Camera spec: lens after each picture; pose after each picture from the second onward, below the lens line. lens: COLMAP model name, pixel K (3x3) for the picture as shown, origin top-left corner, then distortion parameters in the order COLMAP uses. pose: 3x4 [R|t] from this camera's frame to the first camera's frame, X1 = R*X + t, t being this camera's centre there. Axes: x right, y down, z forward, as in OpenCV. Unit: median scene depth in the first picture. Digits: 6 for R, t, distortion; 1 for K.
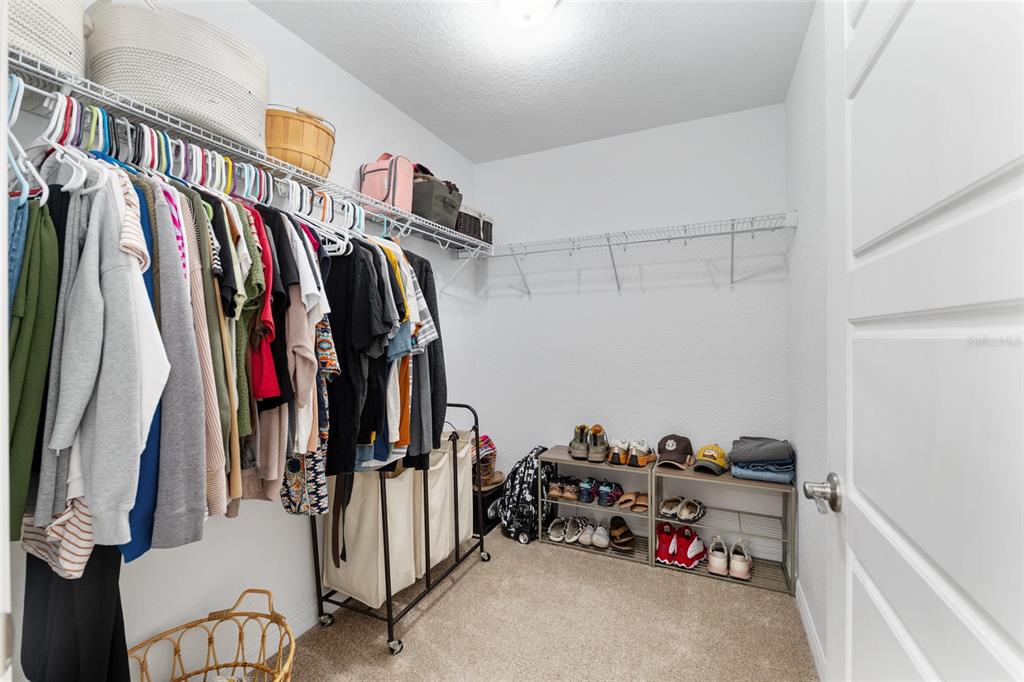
lens RADIAL K [[418.8, 0, 517.7], [0, 418.8, 339.3], [0, 0, 1]] dist [-0.008970, -0.000903]
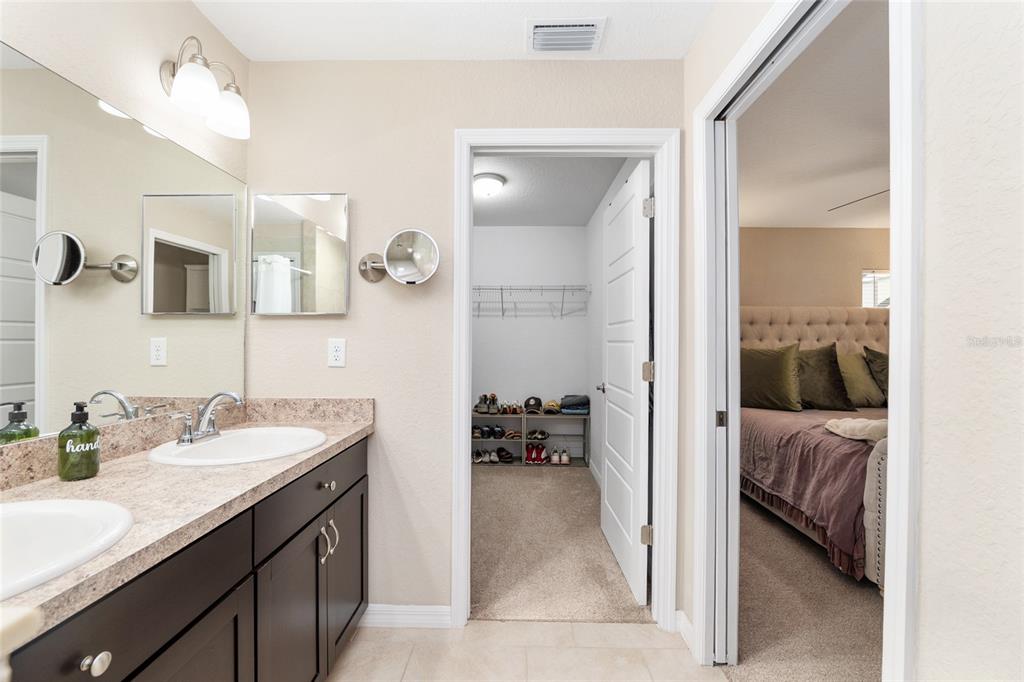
lens RADIAL K [[418.8, 0, 508.1], [0, 418.8, 342.8], [0, 0, 1]] dist [-0.008970, -0.000903]
pose [[0.914111, 0.009333, 0.405356, -0.495822], [-0.009753, 0.999952, -0.001029, -0.005672], [-0.405346, -0.003013, 0.914159, -0.666904]]
